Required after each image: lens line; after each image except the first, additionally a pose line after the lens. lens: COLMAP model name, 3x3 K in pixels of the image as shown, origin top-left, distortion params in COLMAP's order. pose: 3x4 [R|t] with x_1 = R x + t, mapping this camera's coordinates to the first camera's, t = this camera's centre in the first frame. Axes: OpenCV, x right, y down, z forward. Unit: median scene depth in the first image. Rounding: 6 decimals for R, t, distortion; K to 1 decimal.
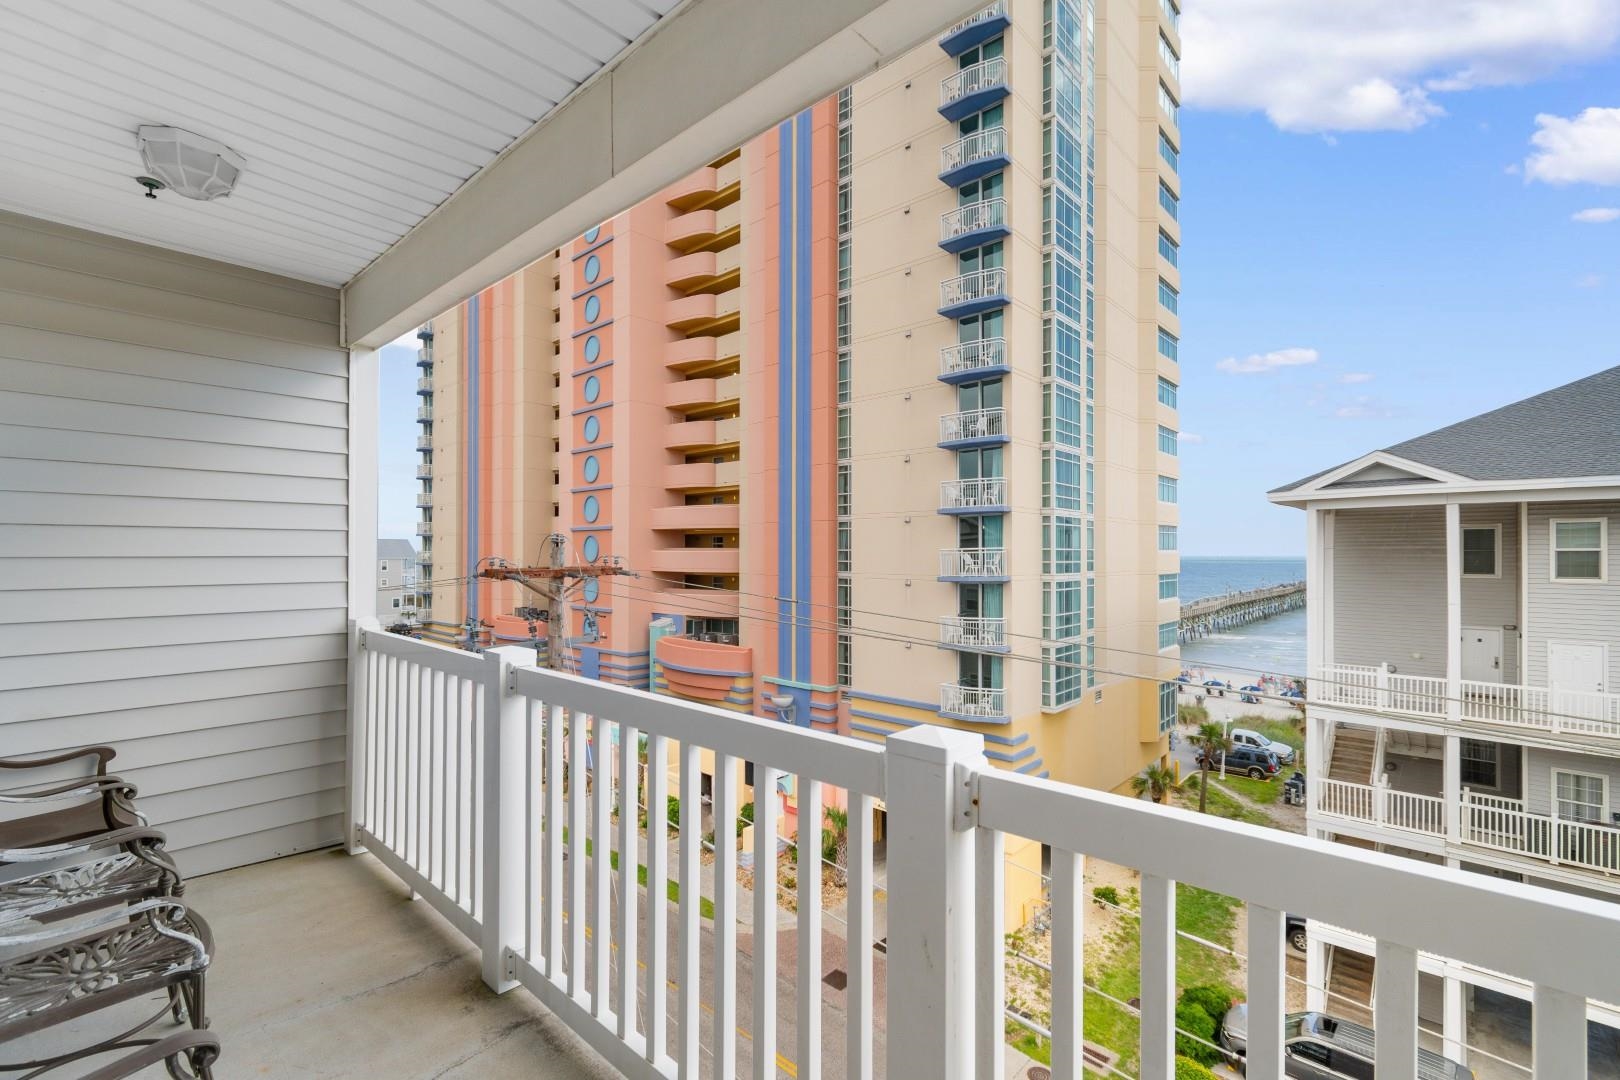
lens RADIAL K [[716.9, 0, 802.7], [0, 716.9, 555.0], [0, 0, 1]] dist [0.004631, -0.001011]
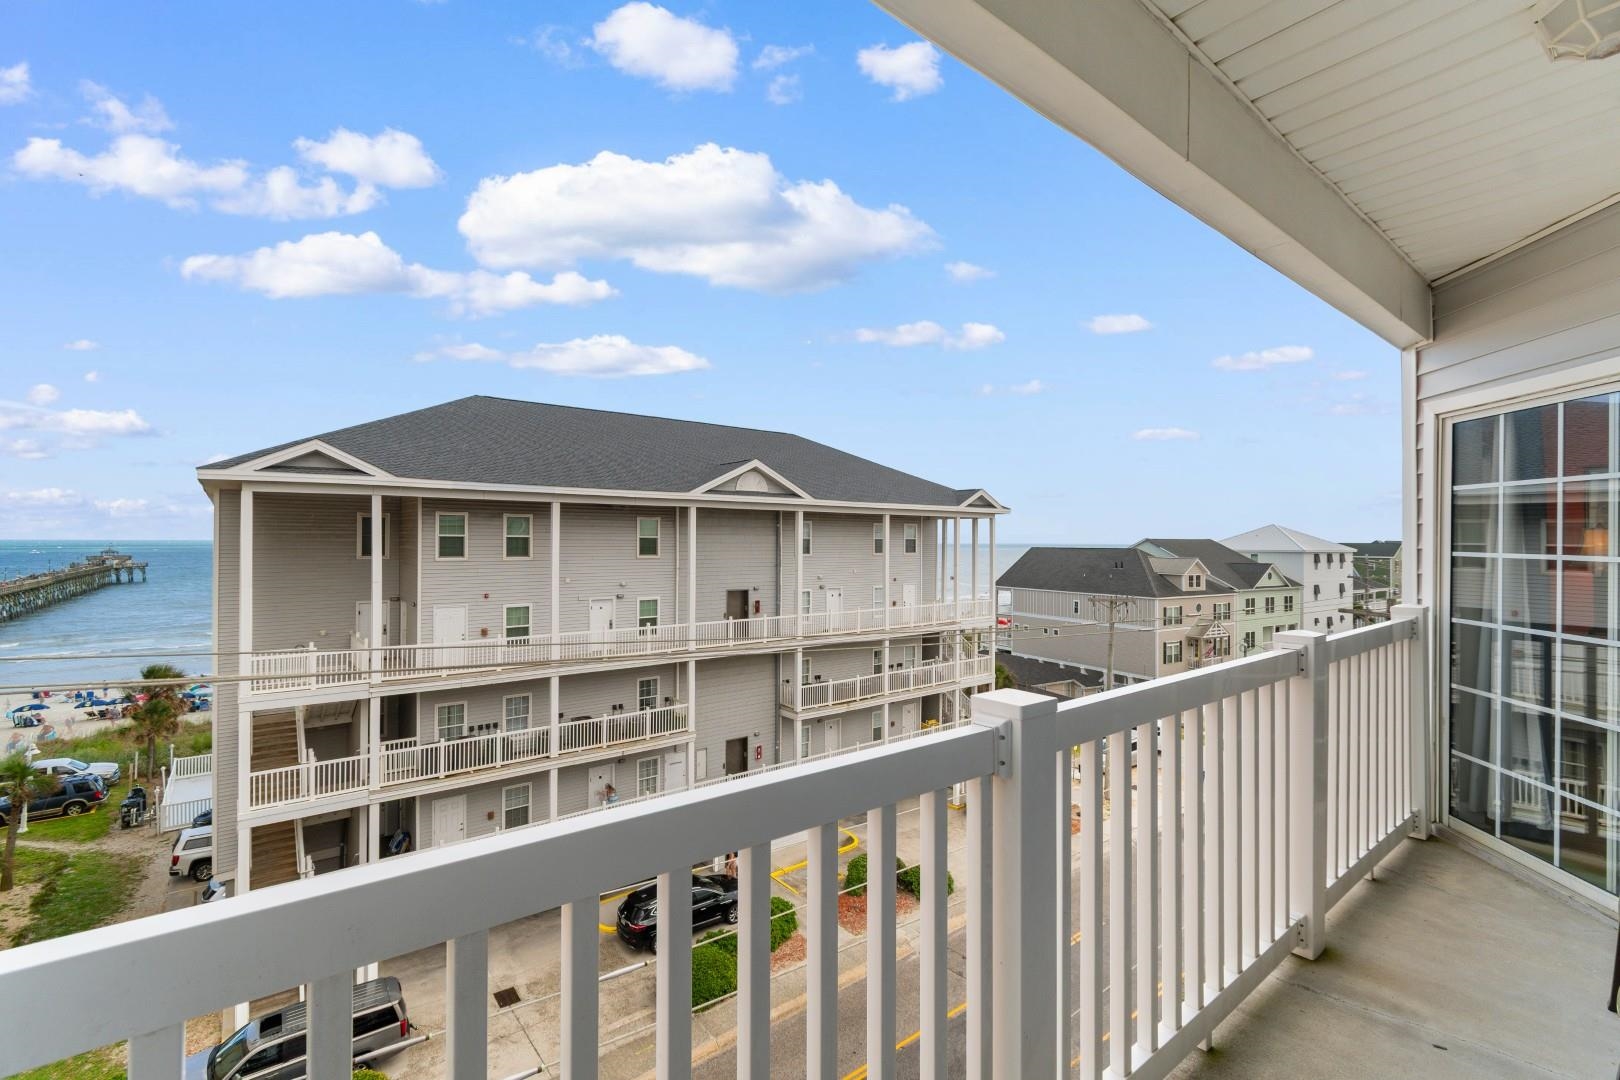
lens RADIAL K [[716.9, 0, 819.8], [0, 716.9, 541.4], [0, 0, 1]] dist [0.004631, -0.001011]
pose [[0.143030, -0.001218, 0.989718, -0.126036], [-0.002885, 0.999994, 0.001647, -0.001066], [-0.989714, -0.003091, 0.143026, 0.129853]]
